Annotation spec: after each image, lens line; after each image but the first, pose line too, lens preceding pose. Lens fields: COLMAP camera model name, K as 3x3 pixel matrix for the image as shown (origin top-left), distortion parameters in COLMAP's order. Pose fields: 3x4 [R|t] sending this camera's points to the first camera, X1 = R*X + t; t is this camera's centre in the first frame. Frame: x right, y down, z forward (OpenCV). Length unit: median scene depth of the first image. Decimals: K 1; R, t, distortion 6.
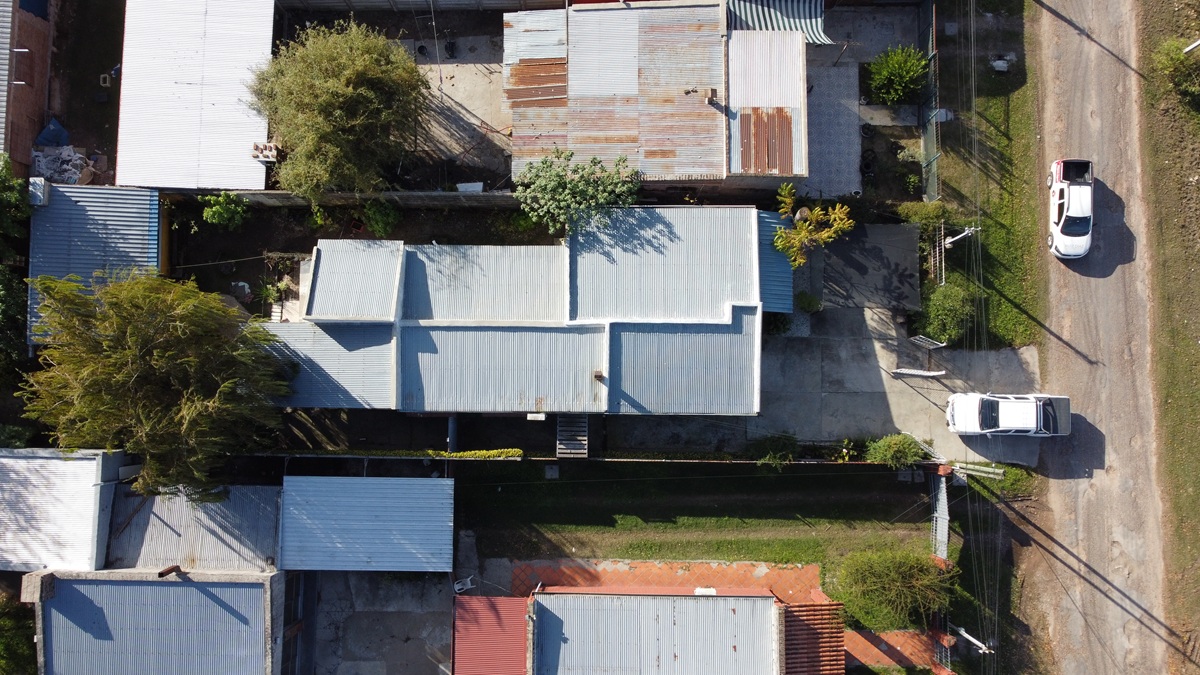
lens RADIAL K [[903.2, 0, 600.0], [0, 903.2, 337.5], [0, 0, 1]] dist [-0.000908, -0.003000]
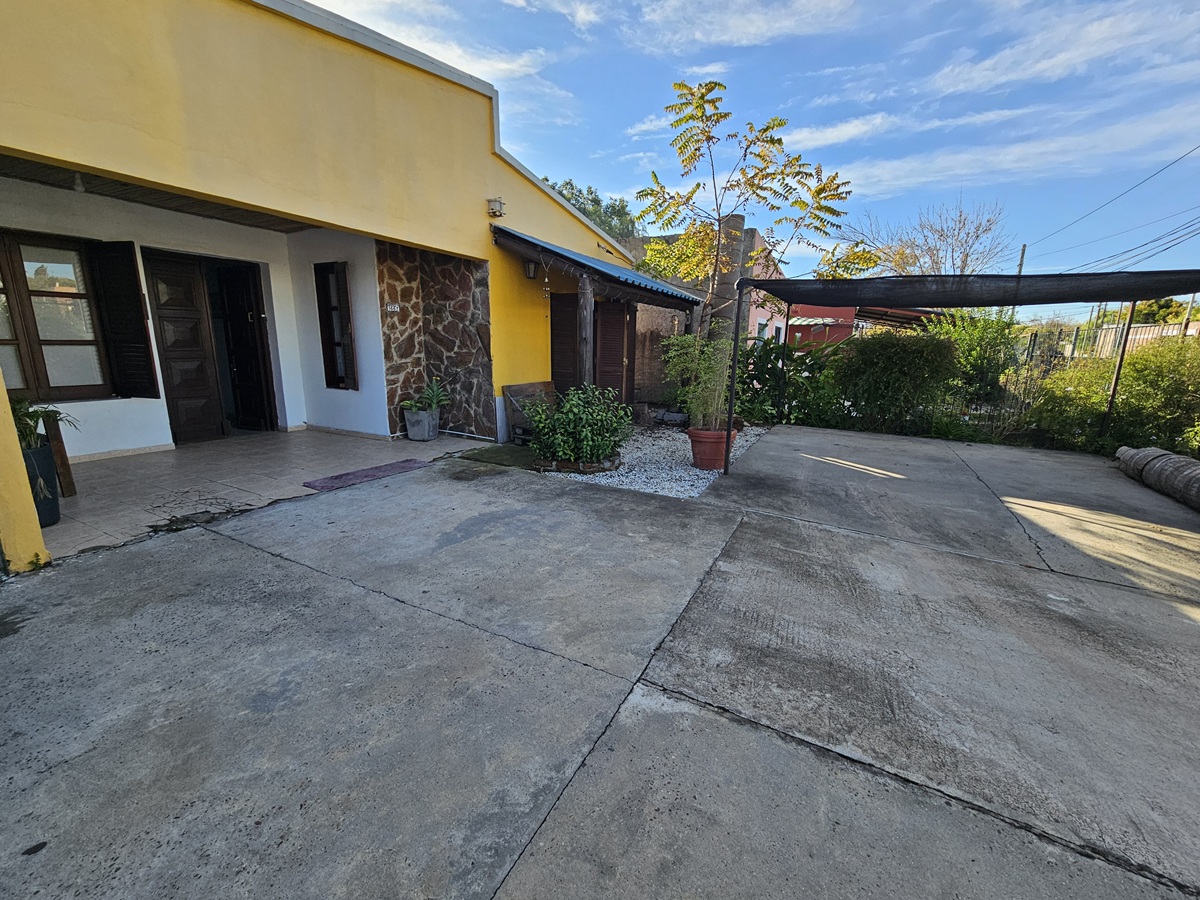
lens RADIAL K [[499.2, 0, 600.0], [0, 499.2, 450.0], [0, 0, 1]] dist [-0.001139, 0.000068]
pose [[0.898253, 0.131615, -0.419308, 0.259675], [-0.439462, 0.260719, -0.859592, 0.100291], [-0.003814, 0.956401, 0.292032, 0.959920]]
